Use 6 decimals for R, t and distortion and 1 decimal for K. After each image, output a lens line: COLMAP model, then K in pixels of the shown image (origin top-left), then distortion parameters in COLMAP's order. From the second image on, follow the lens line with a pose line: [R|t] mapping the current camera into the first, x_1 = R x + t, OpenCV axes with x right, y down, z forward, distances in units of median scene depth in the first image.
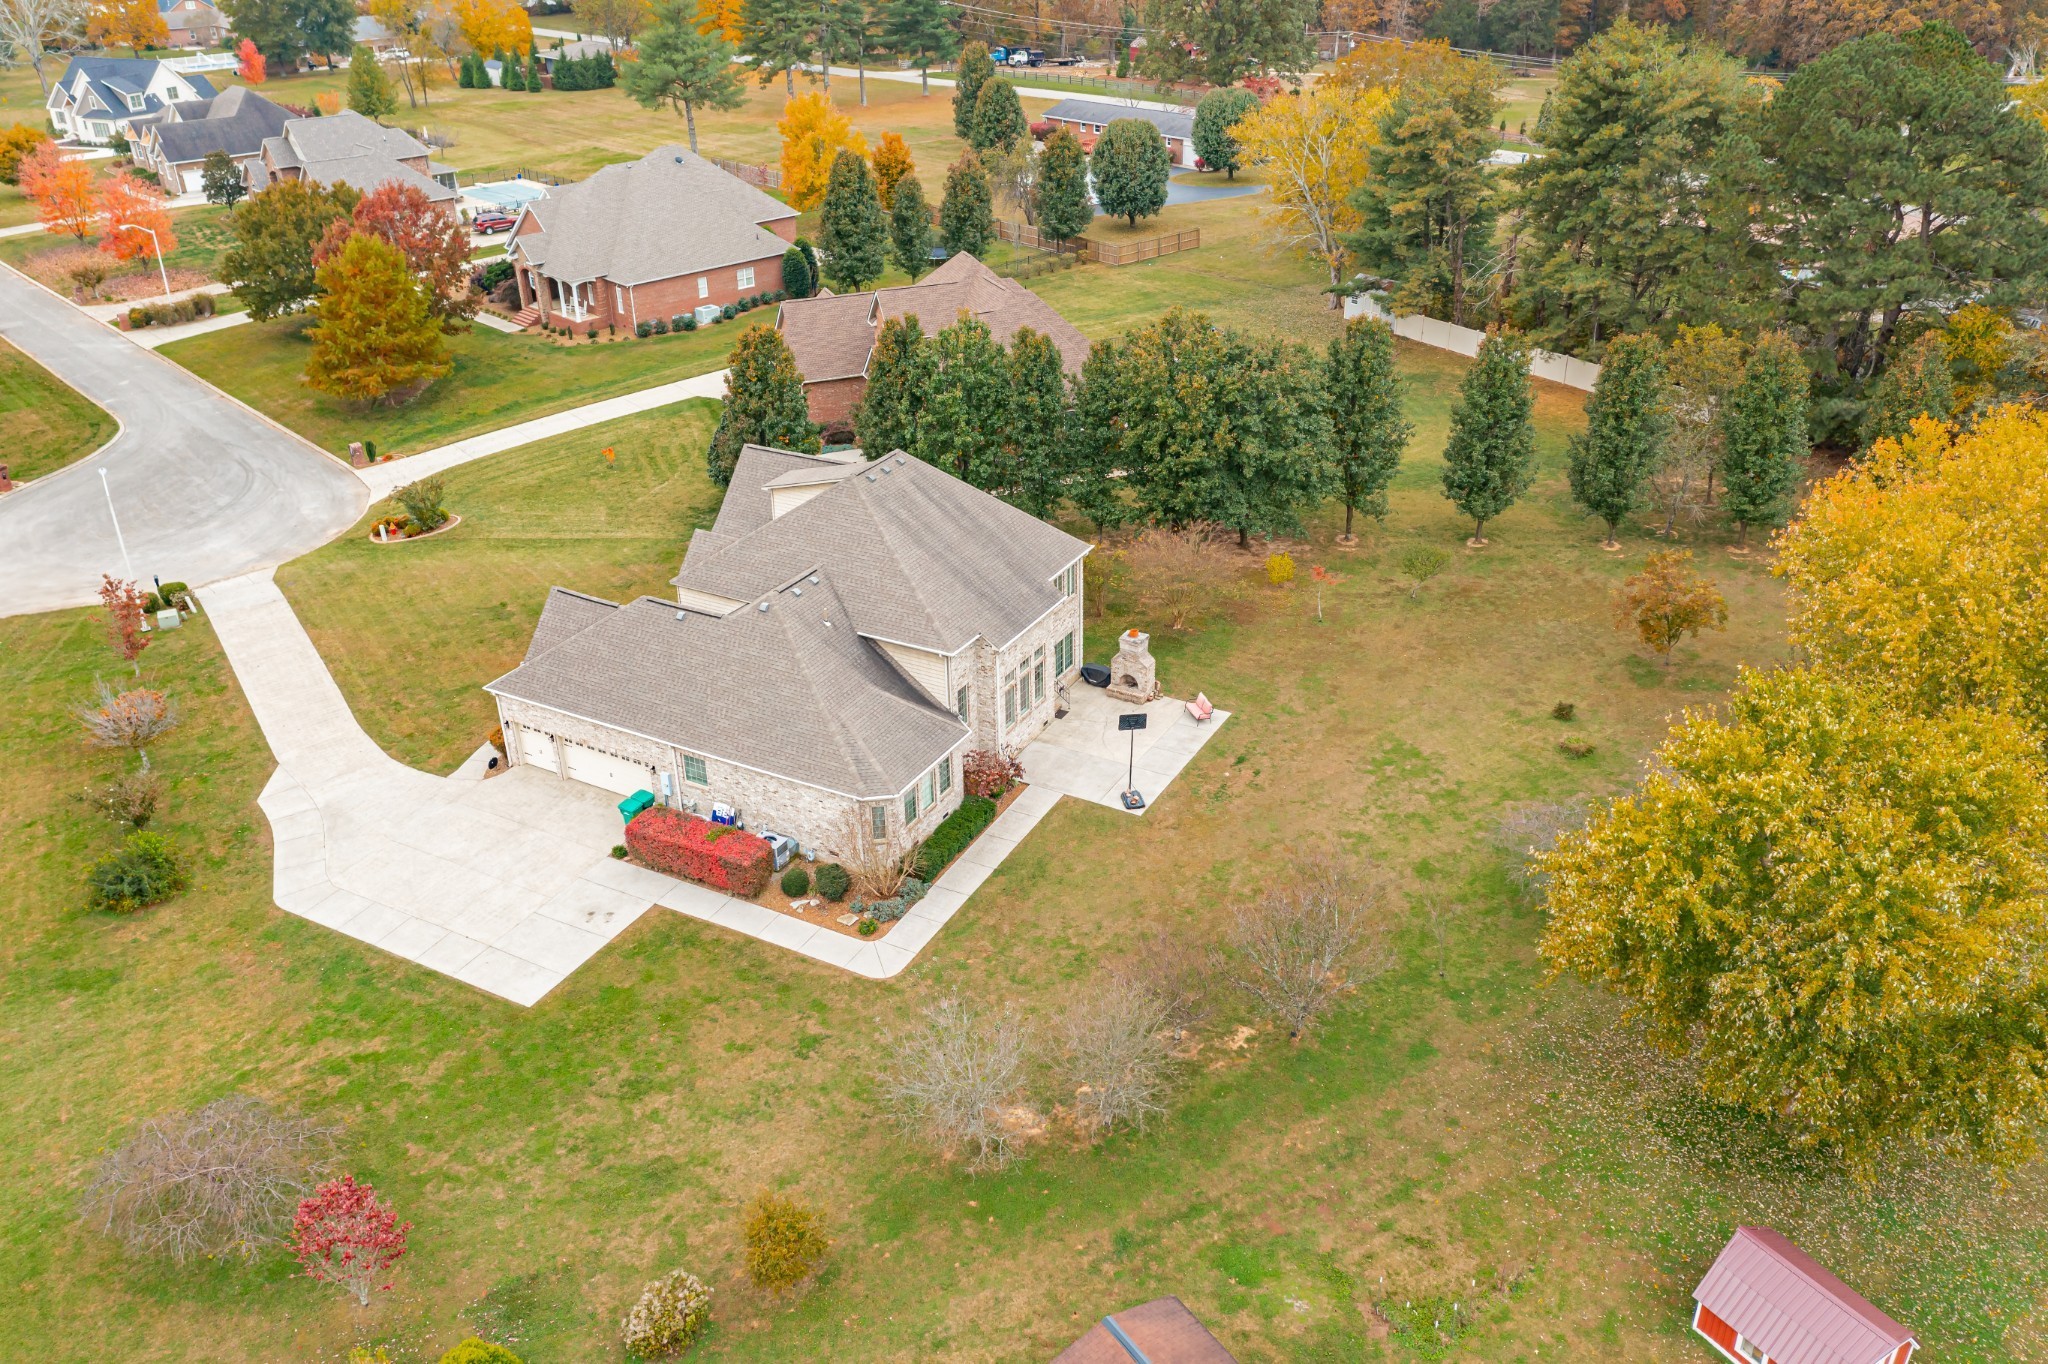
lens RADIAL K [[1620.9, 0, 1022.9], [0, 1620.9, 669.6], [0, 0, 1]] dist [-0.009442, 0.044607]
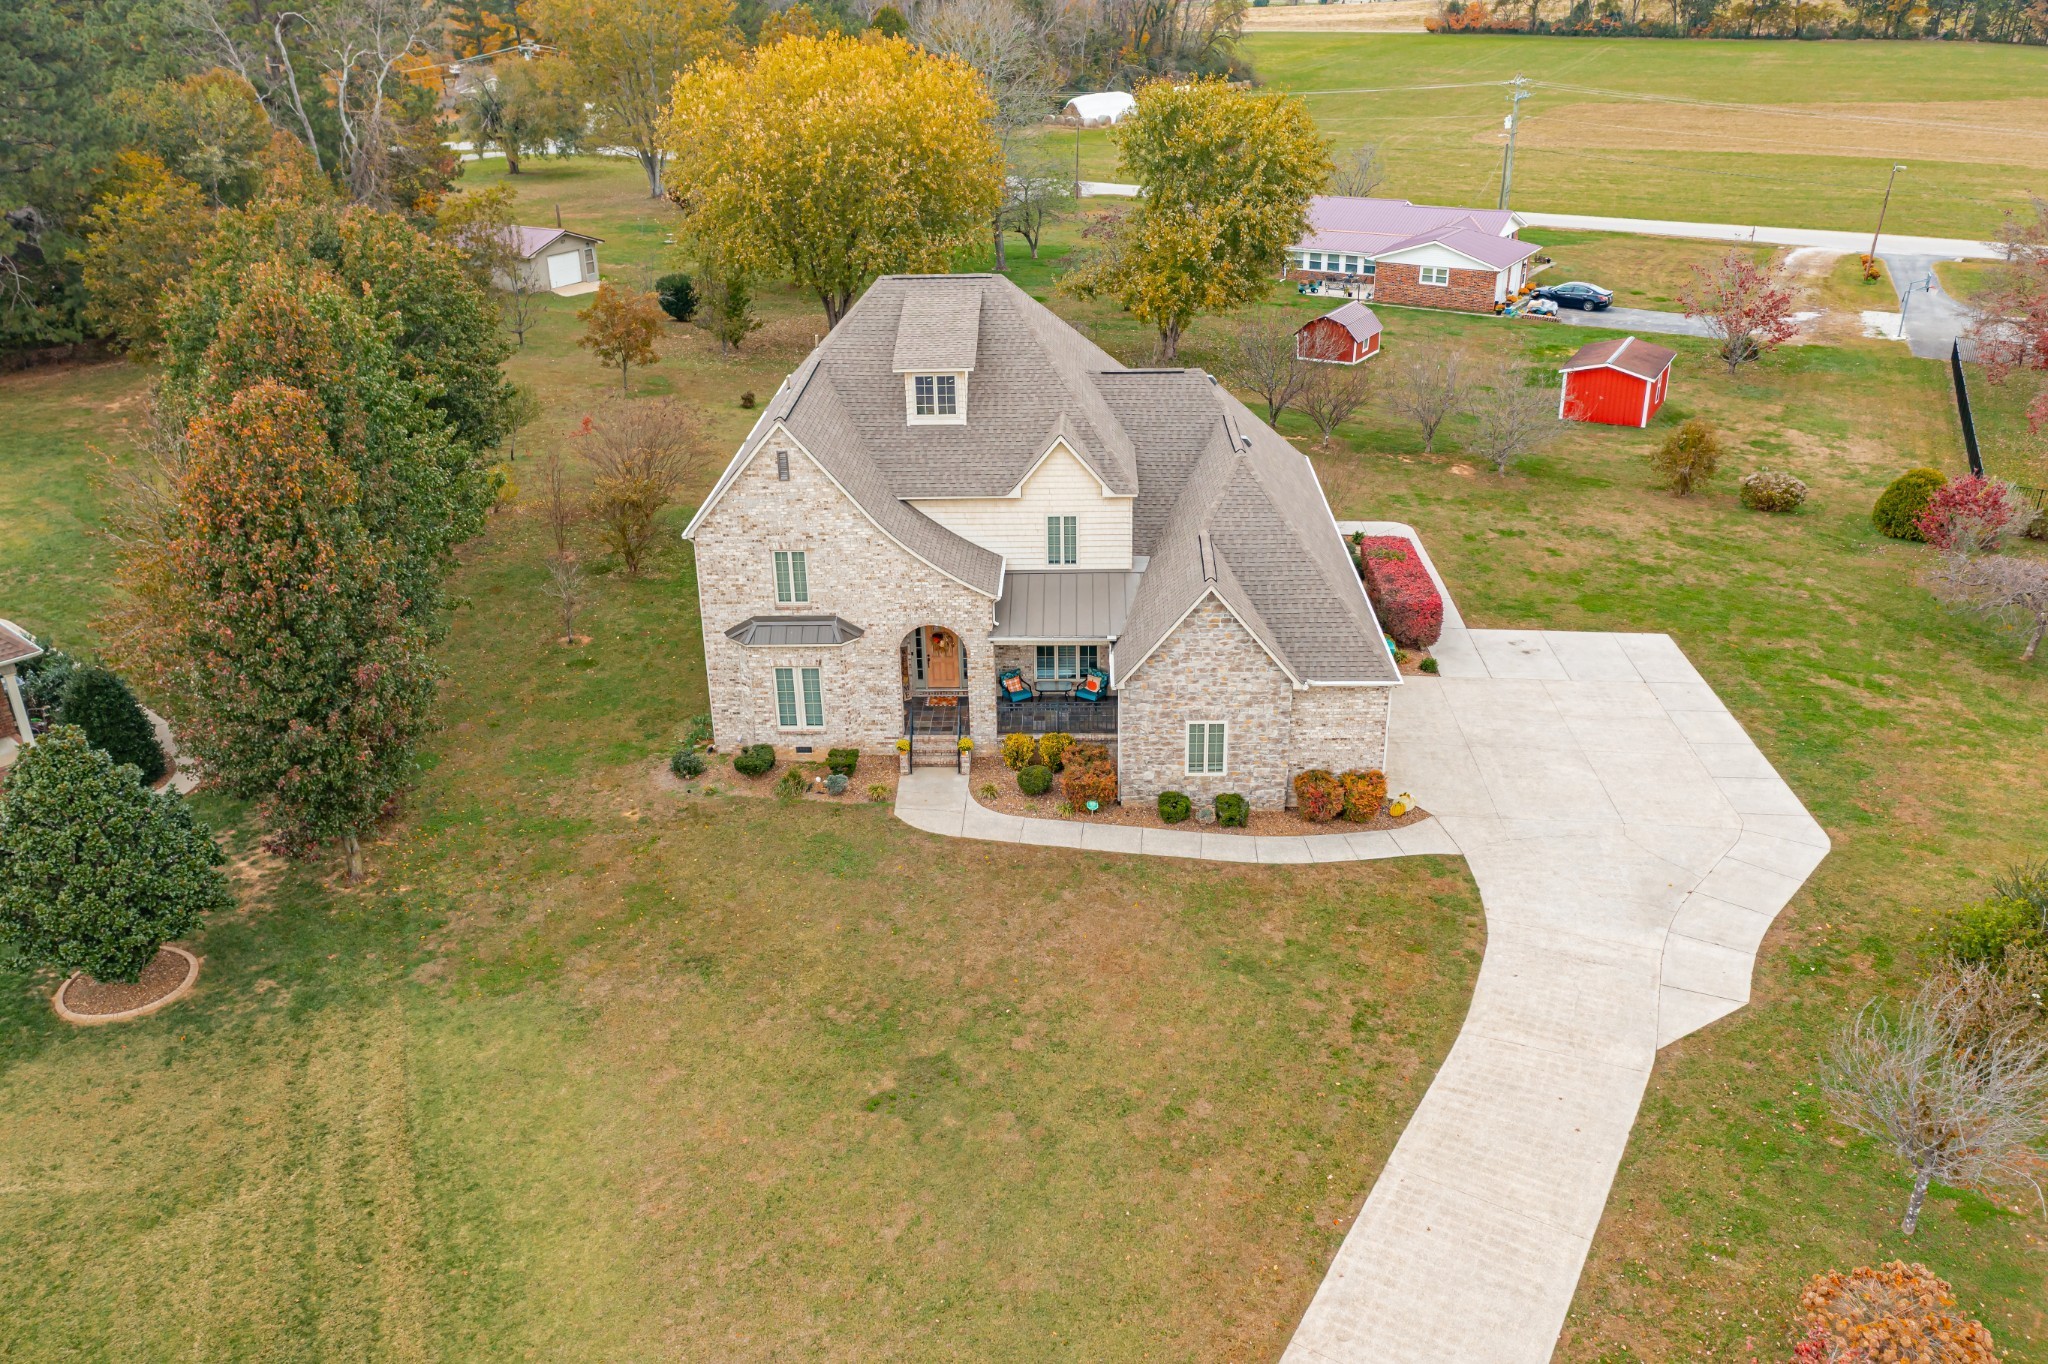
lens RADIAL K [[1620.9, 0, 1022.9], [0, 1620.9, 669.6], [0, 0, 1]] dist [-0.009442, 0.044607]
pose [[-0.451943, -0.344495, 0.822843, -0.855548], [0.434247, 0.720785, 0.540276, -0.421554], [-0.779215, 0.601491, -0.176158, 1.366429]]
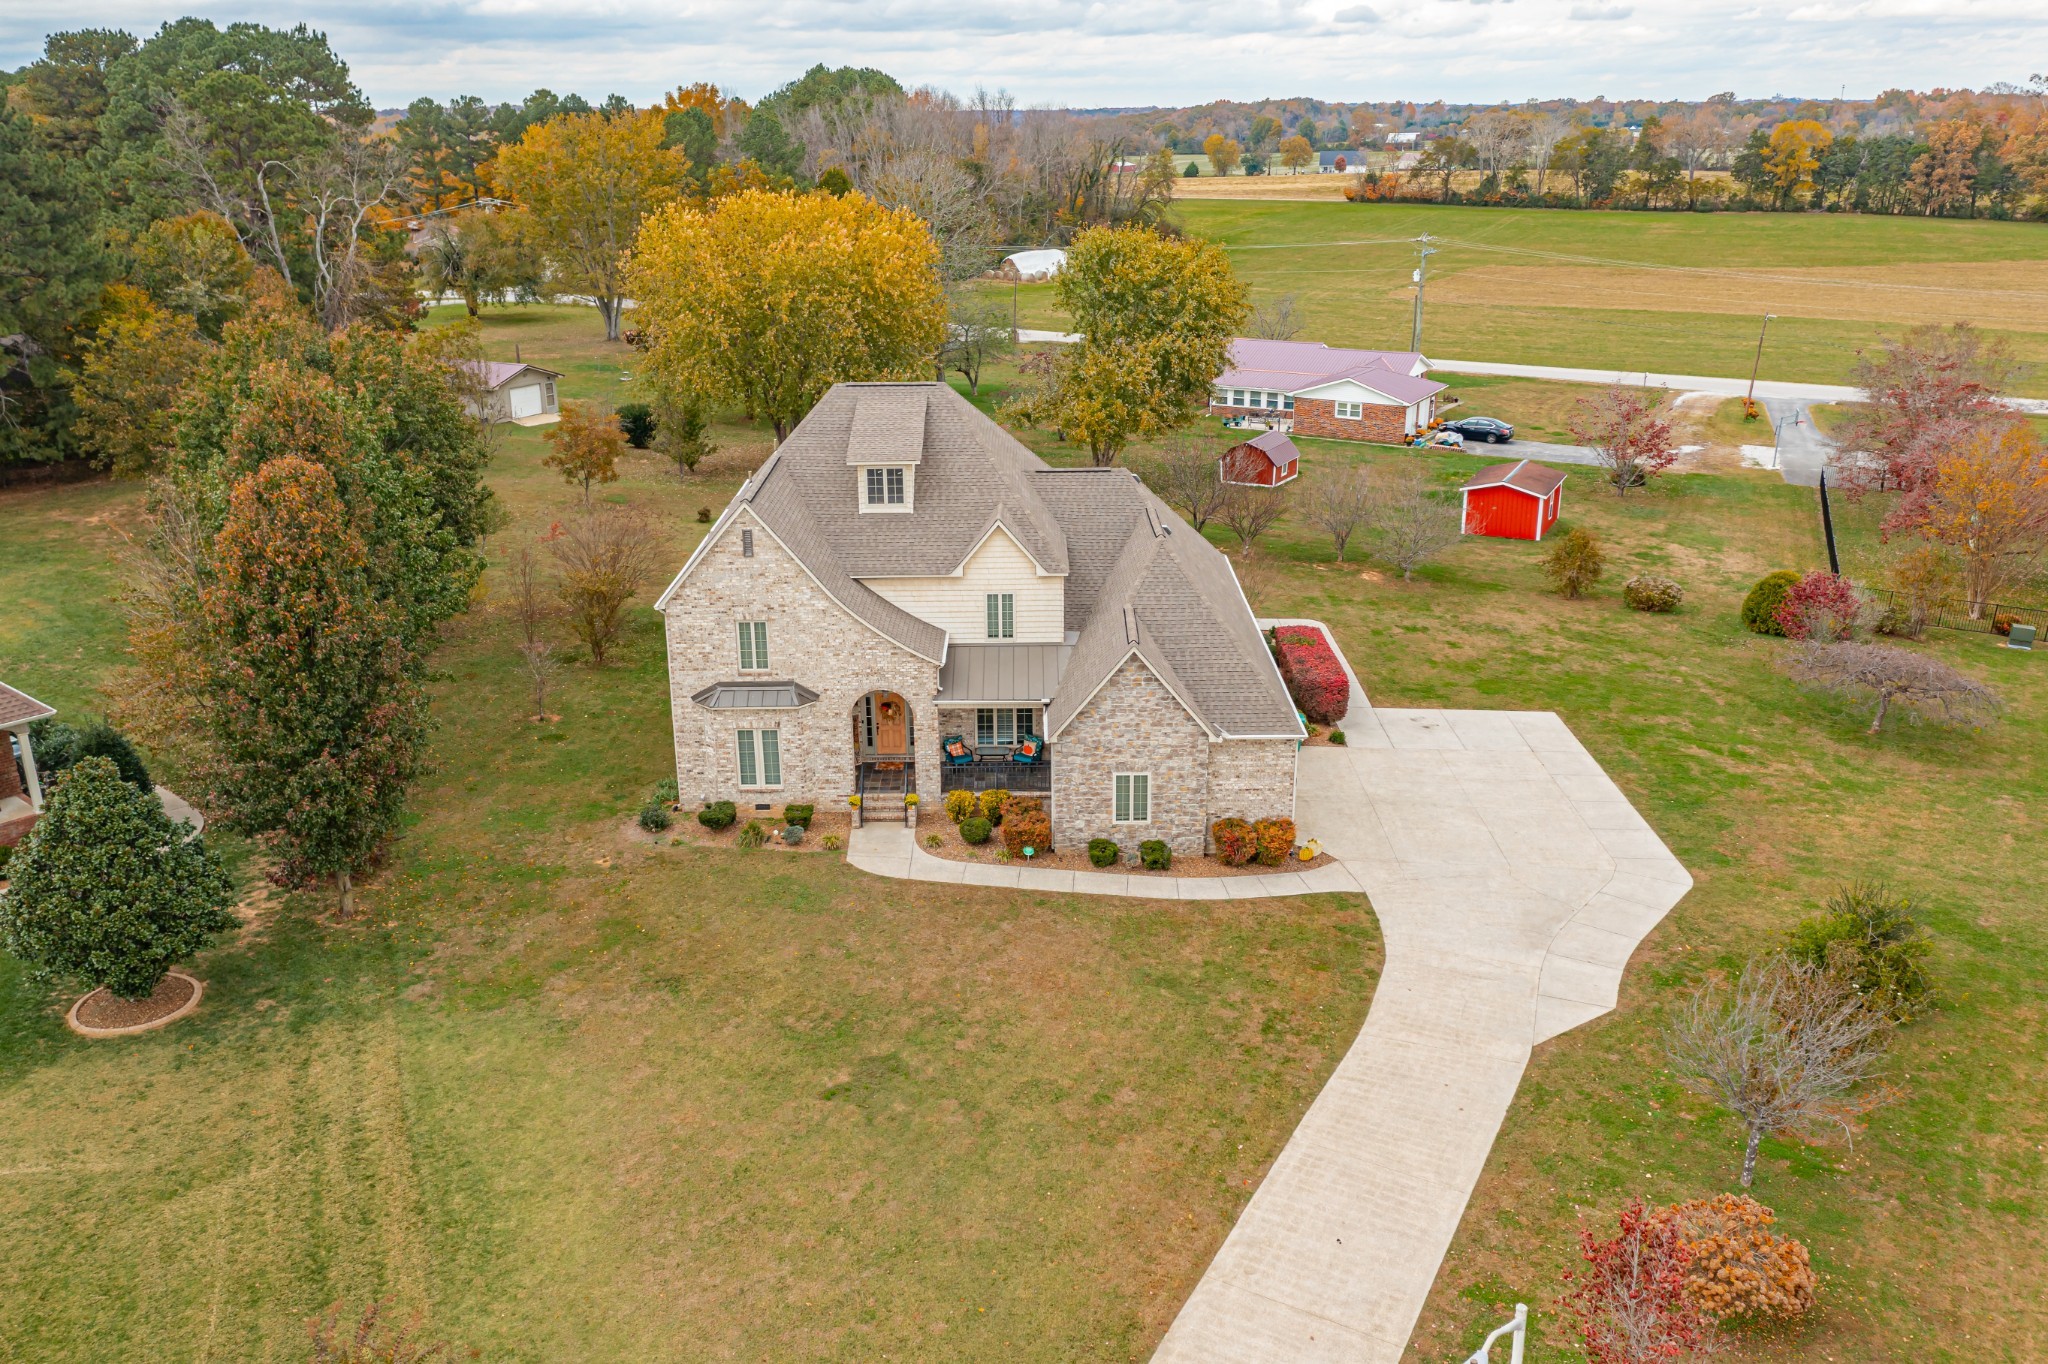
lens RADIAL K [[1620.9, 0, 1022.9], [0, 1620.9, 669.6], [0, 0, 1]] dist [-0.009442, 0.044607]
pose [[-0.483182, -0.265926, 0.834157, -0.926710], [0.417123, 0.767755, 0.486374, -0.427243], [-0.769769, 0.582954, -0.260041, 1.405538]]
